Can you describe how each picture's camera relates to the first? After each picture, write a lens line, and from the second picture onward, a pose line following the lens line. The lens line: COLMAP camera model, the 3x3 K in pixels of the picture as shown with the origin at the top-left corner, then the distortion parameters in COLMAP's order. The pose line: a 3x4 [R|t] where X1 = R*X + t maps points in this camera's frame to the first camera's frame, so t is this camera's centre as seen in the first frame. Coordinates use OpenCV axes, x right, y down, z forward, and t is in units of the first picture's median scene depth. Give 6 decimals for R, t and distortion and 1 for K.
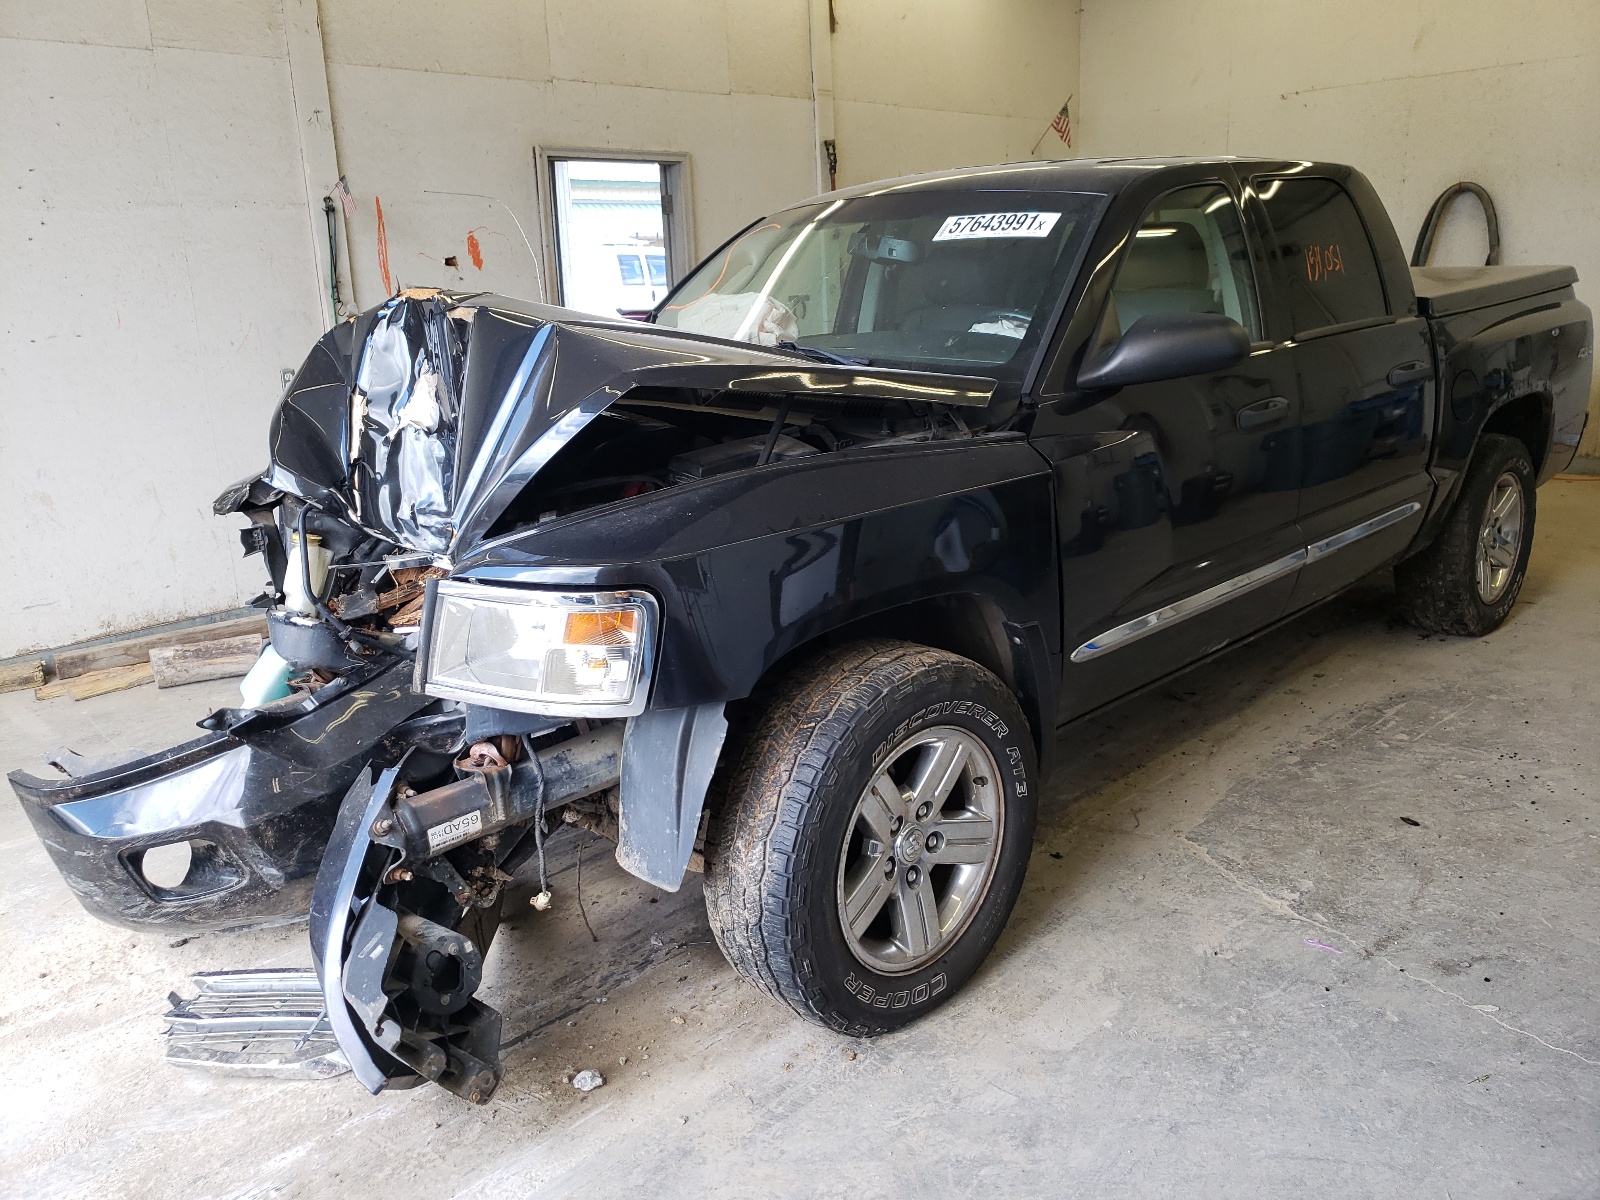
lens RADIAL K [[1265.6, 0, 788.9], [0, 1265.6, 600.2], [0, 0, 1]] dist [-0.002959, 0.002613]
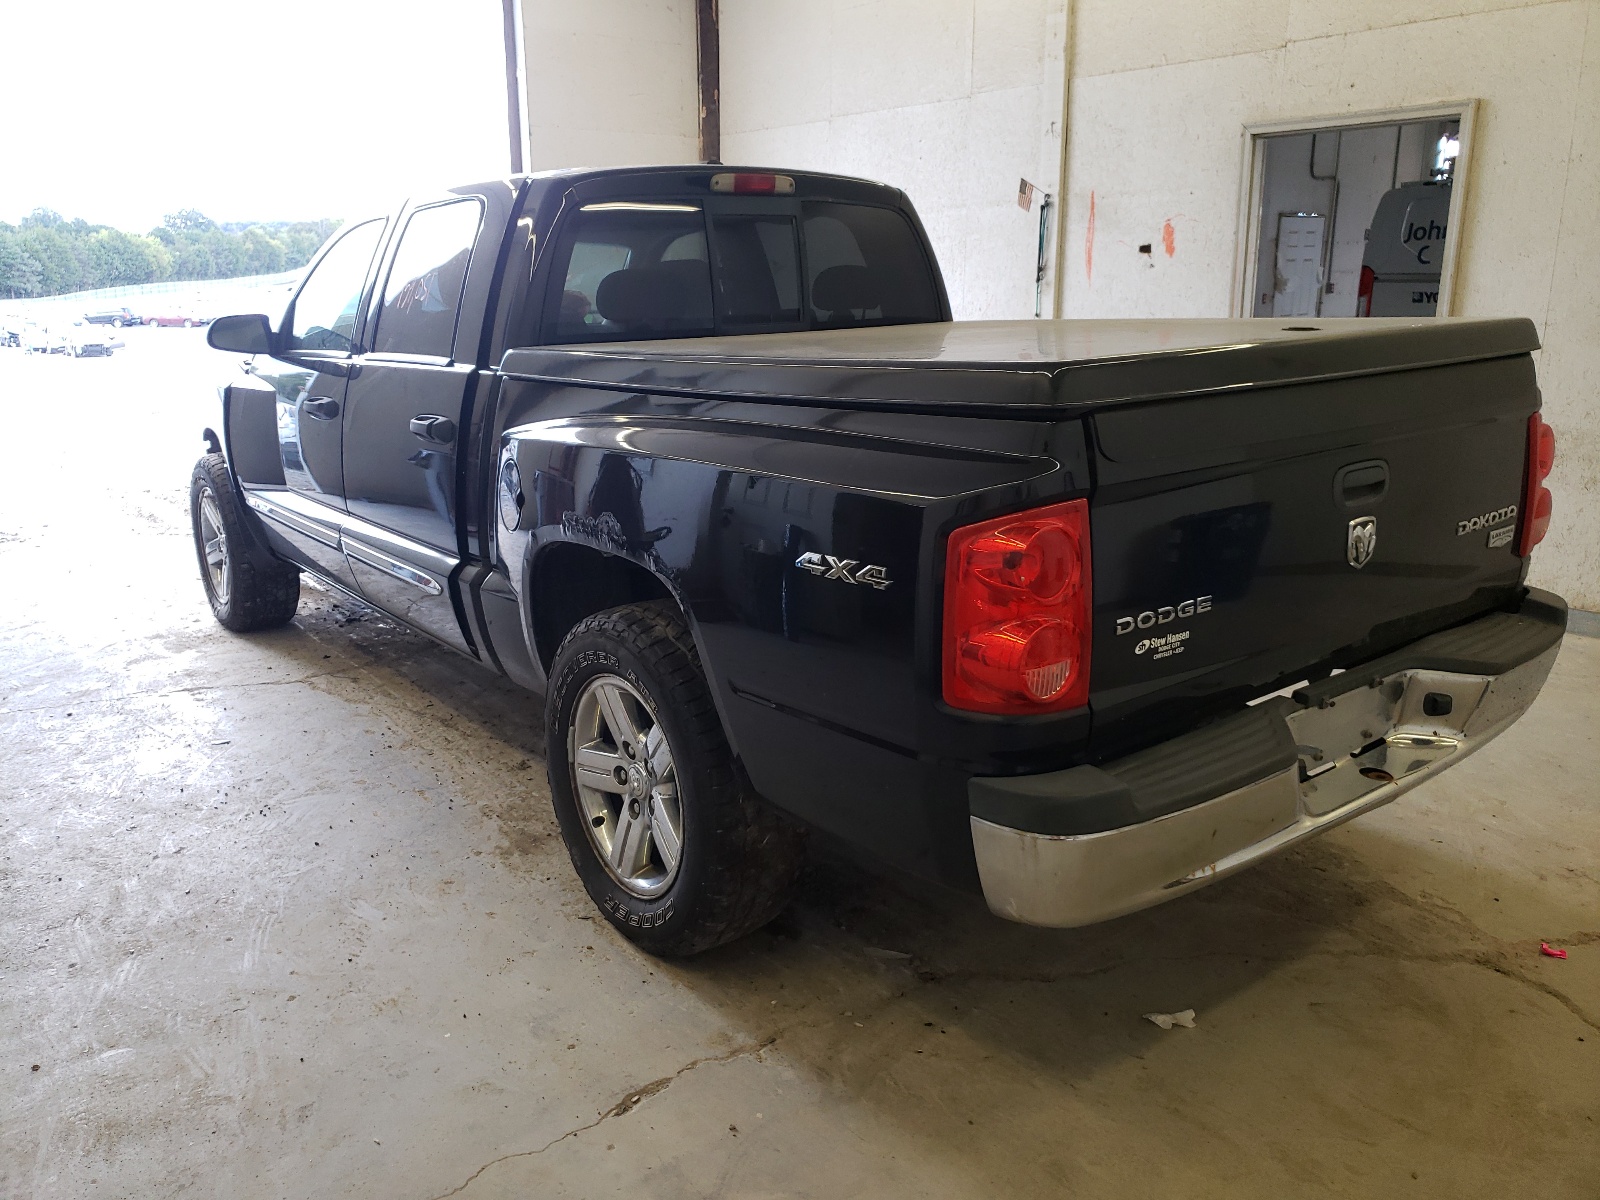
lens RADIAL K [[1265.6, 0, 788.9], [0, 1265.6, 600.2], [0, 0, 1]] dist [-0.002959, 0.002613]
pose [[-0.129122, 0.296144, -0.946375, 0.930234], [-0.231212, 0.919069, 0.319145, -0.291193], [0.964297, 0.260022, -0.050200, 0.923173]]
